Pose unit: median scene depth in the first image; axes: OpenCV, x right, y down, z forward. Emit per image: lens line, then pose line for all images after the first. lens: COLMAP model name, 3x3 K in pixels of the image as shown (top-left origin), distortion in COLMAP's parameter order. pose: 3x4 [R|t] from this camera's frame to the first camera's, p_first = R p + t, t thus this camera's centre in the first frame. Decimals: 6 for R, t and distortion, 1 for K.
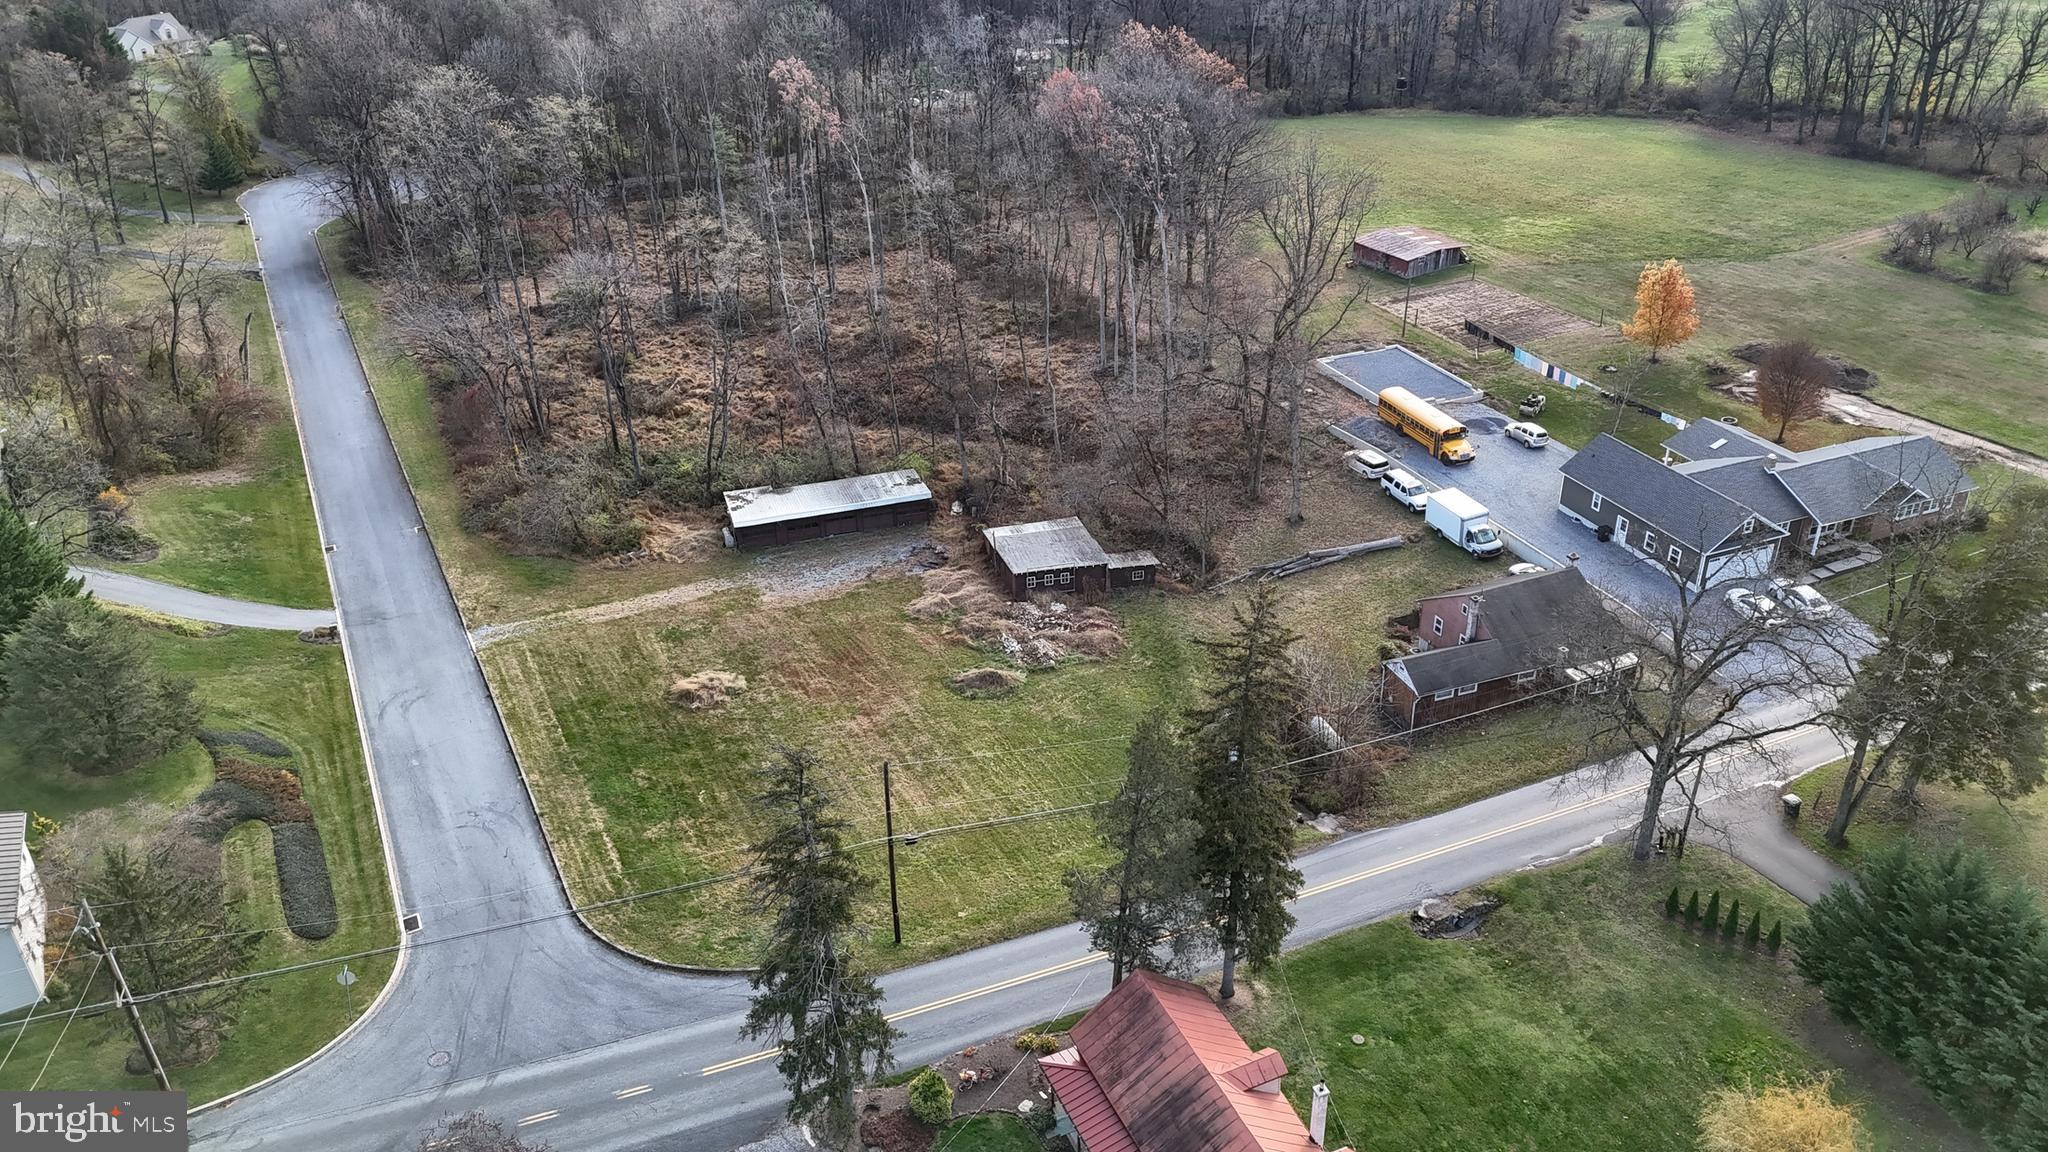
lens RADIAL K [[1501.0, 0, 1024.8], [0, 1501.0, 569.7], [0, 0, 1]] dist [0.069103, -0.044780]
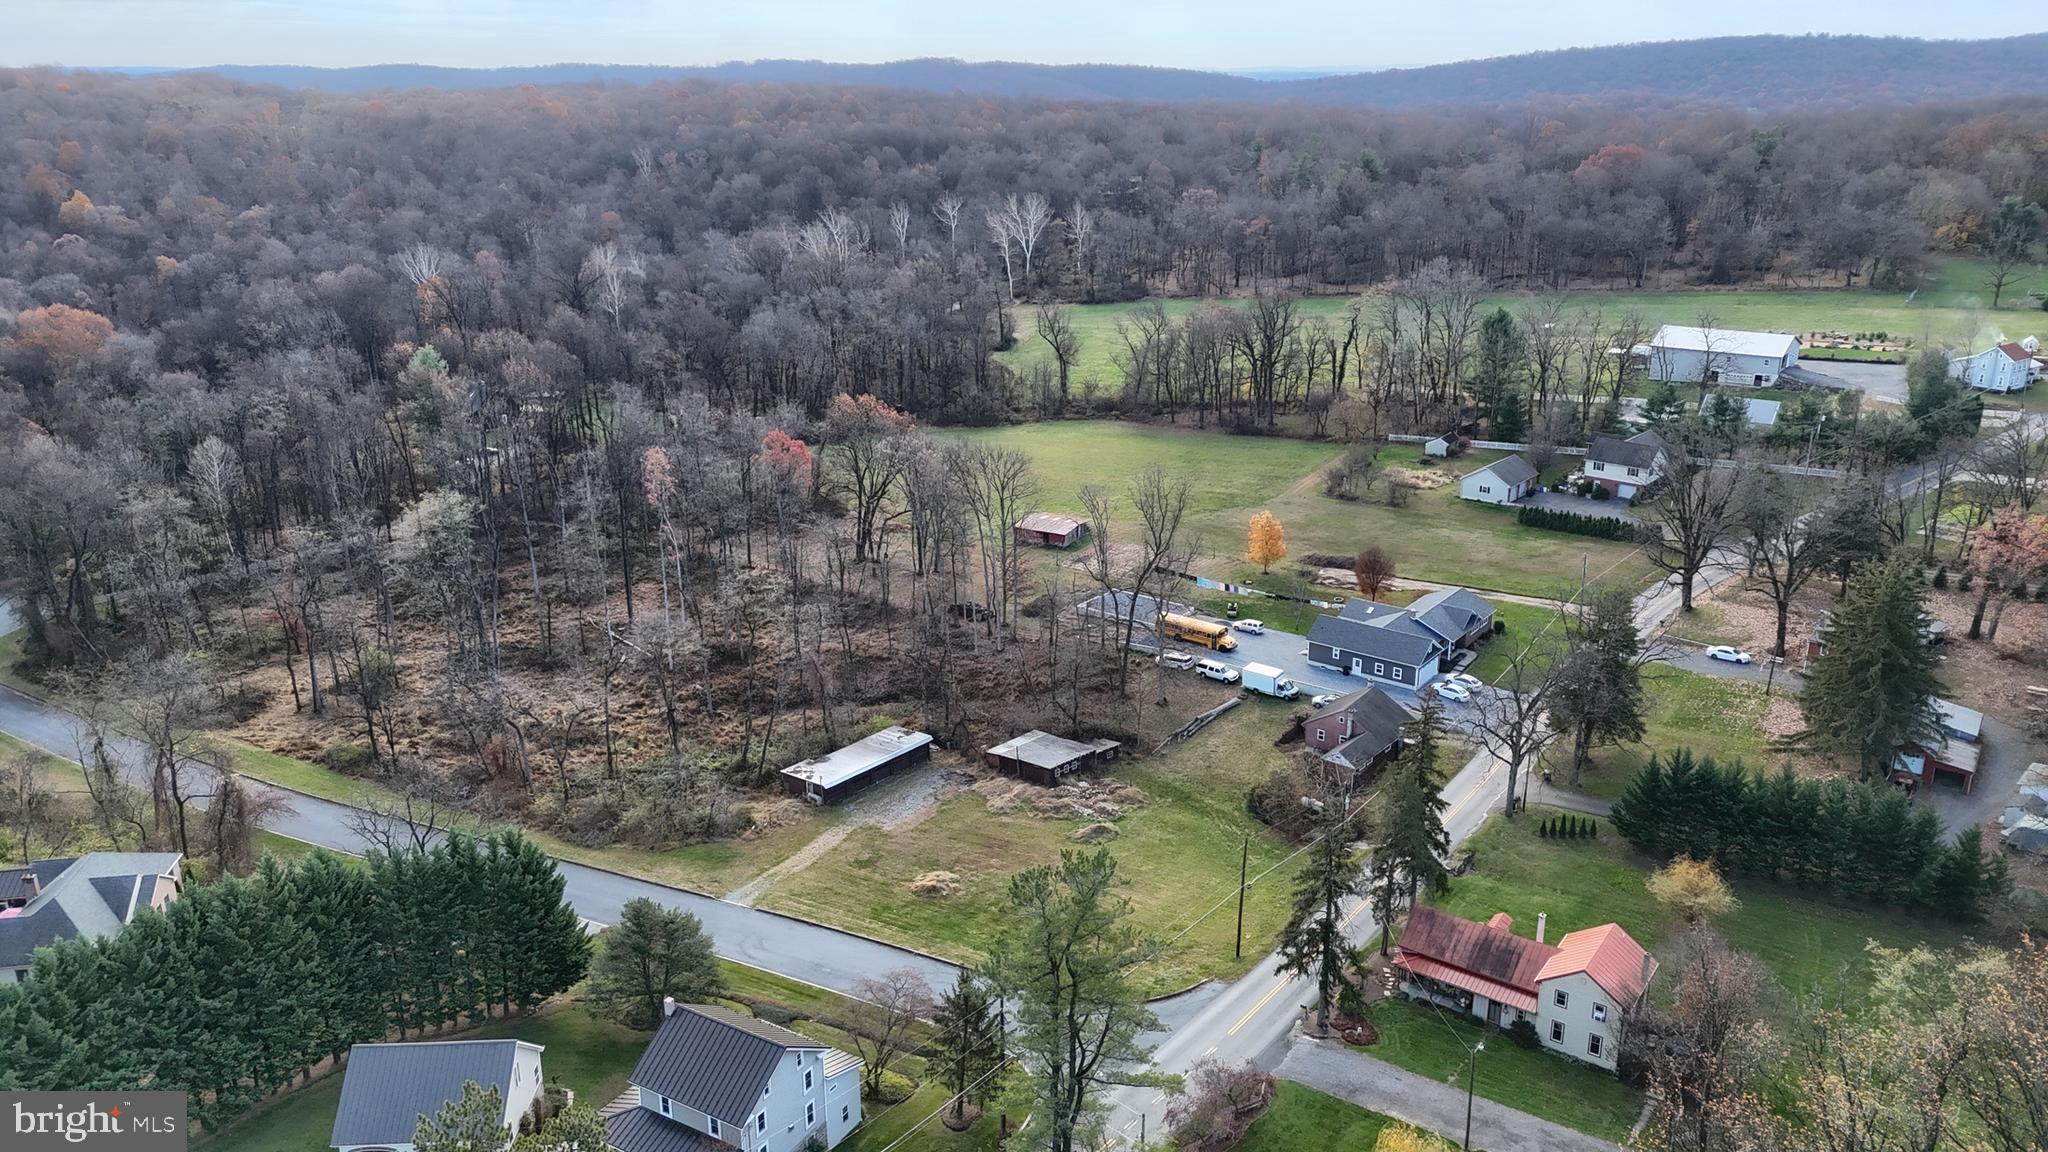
lens RADIAL K [[1501.0, 0, 1009.9], [0, 1501.0, 573.5], [0, 0, 1]] dist [0.069103, -0.044780]
pose [[0.859865, -0.147991, 0.488601, -0.676002], [0.234459, 0.964637, -0.120437, -0.012793], [-0.453499, 0.218116, 0.864155, -0.272197]]
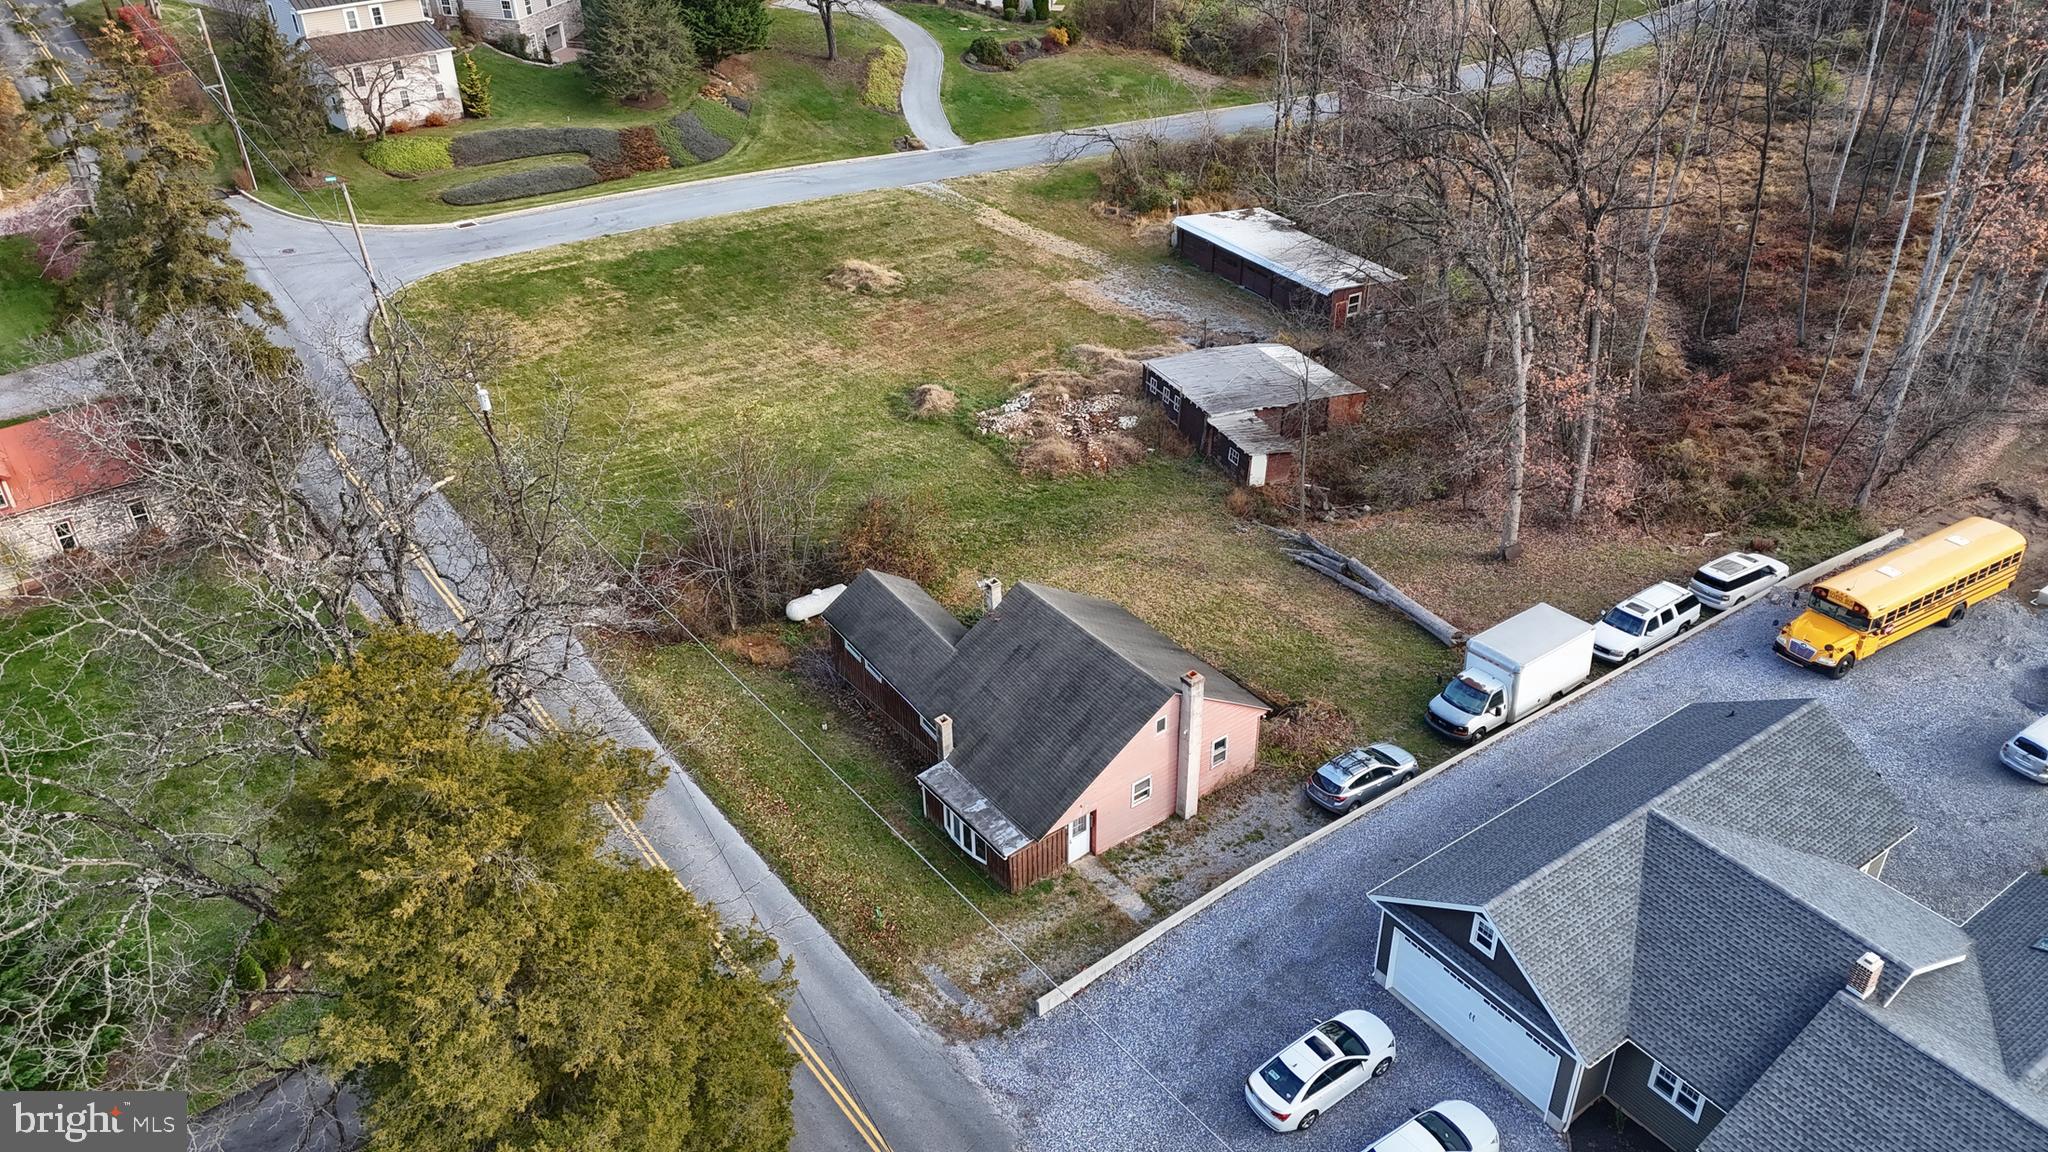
lens RADIAL K [[1501.0, 0, 1024.2], [0, 1501.0, 586.2], [0, 0, 1]] dist [0.069103, -0.044780]
pose [[0.232334, 0.537550, -0.810593, 0.603199], [-0.459425, 0.795218, 0.395673, -0.165915], [0.857292, 0.280478, 0.431720, 0.607221]]
